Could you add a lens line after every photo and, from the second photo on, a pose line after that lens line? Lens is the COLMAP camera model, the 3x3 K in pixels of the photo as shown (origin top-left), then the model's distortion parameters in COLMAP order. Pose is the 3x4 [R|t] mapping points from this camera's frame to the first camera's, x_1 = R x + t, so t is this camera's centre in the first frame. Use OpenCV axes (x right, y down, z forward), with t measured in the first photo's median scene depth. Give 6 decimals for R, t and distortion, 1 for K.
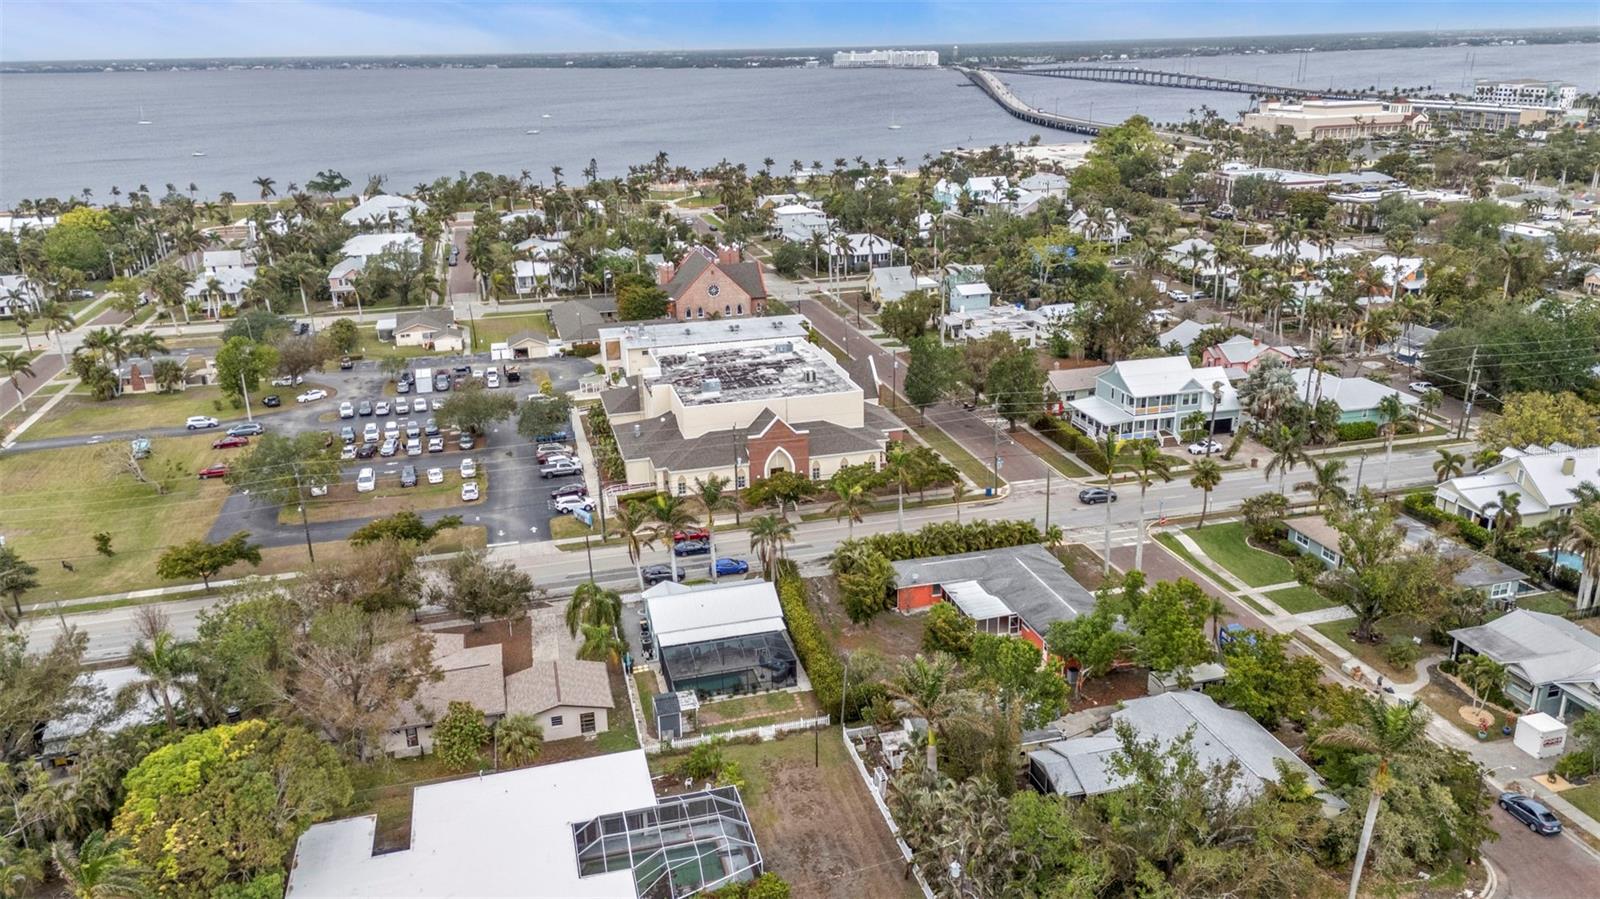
lens RADIAL K [[1163.9, 0, 800.0], [0, 1163.9, 449.5], [0, 0, 1]] dist [0.085592, -0.101731]
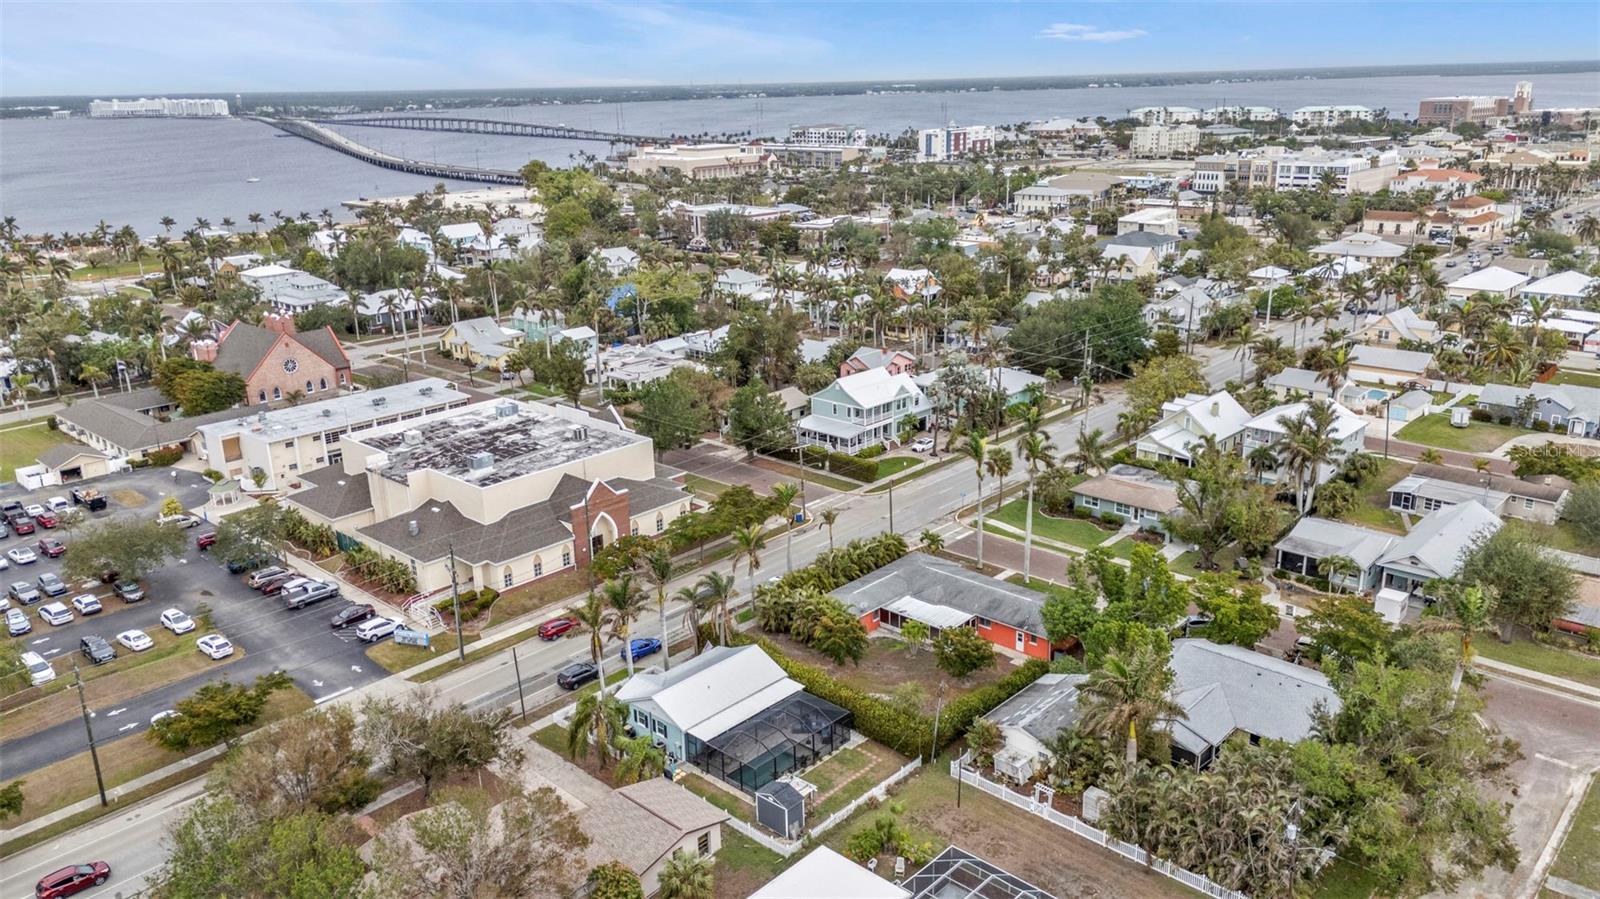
lens RADIAL K [[1166.0, 0, 800.0], [0, 1166.0, 449.5], [0, 0, 1]] dist [0.063206, -0.055781]
pose [[0.844469, -0.157323, 0.511979, -0.302886], [0.177240, 0.984116, 0.010059, -0.028186], [-0.505429, 0.082248, 0.858939, 0.119893]]
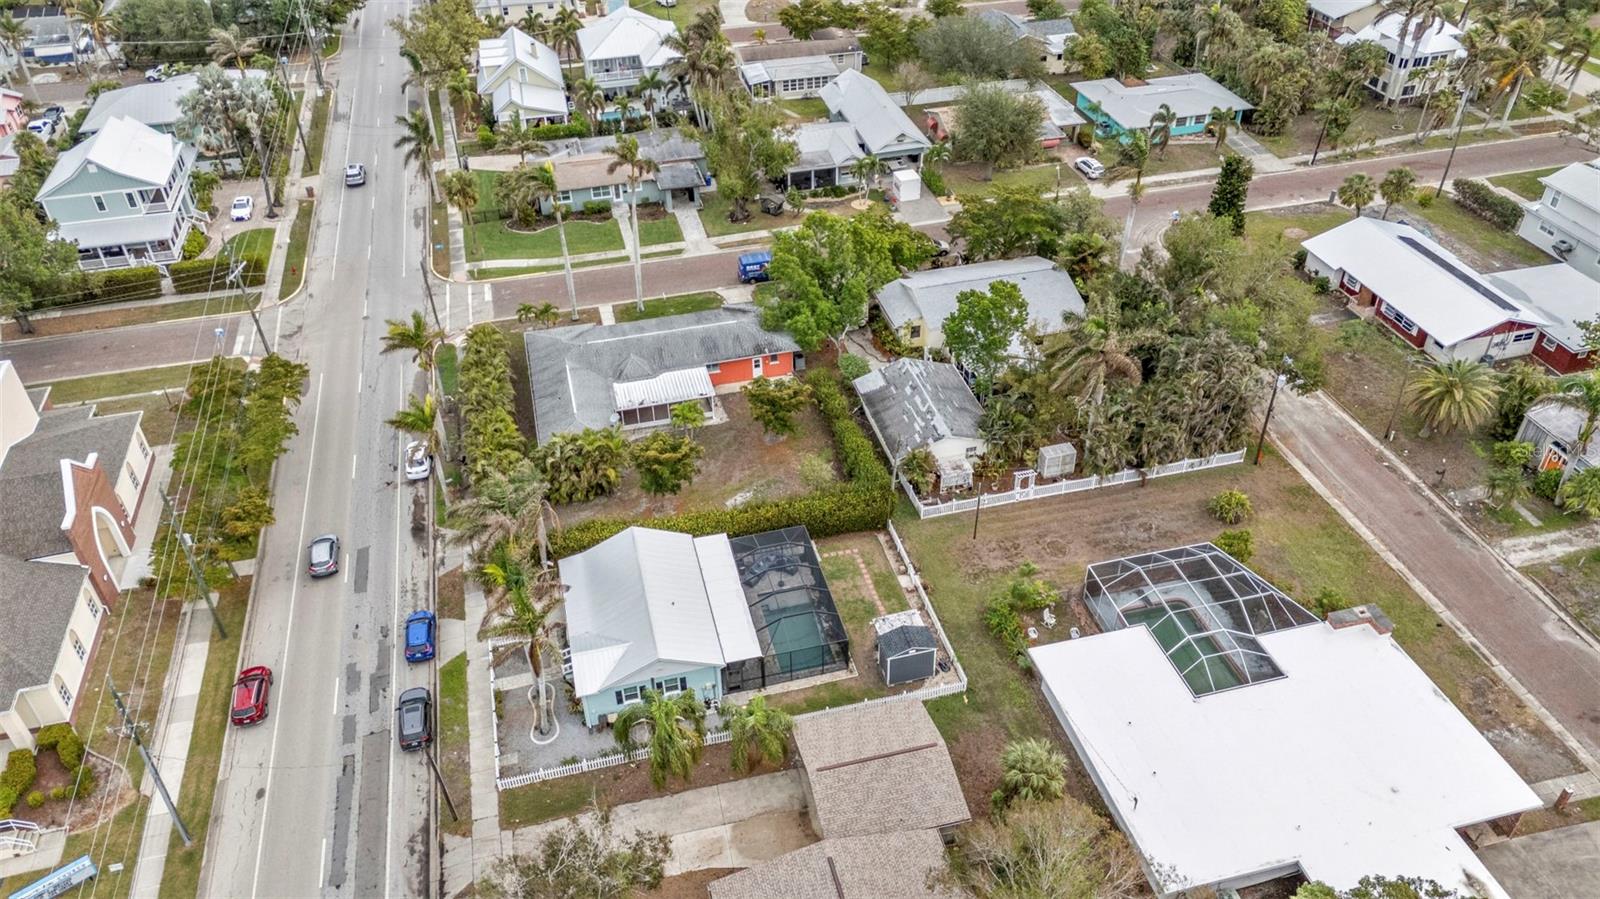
lens RADIAL K [[1166.0, 0, 800.0], [0, 1166.0, 449.5], [0, 0, 1]] dist [0.063206, -0.055781]
pose [[0.006635, -0.588560, 0.808426, -0.378367], [0.340363, 0.761502, 0.551605, -0.182785], [-0.940271, 0.271499, 0.205377, 0.514978]]
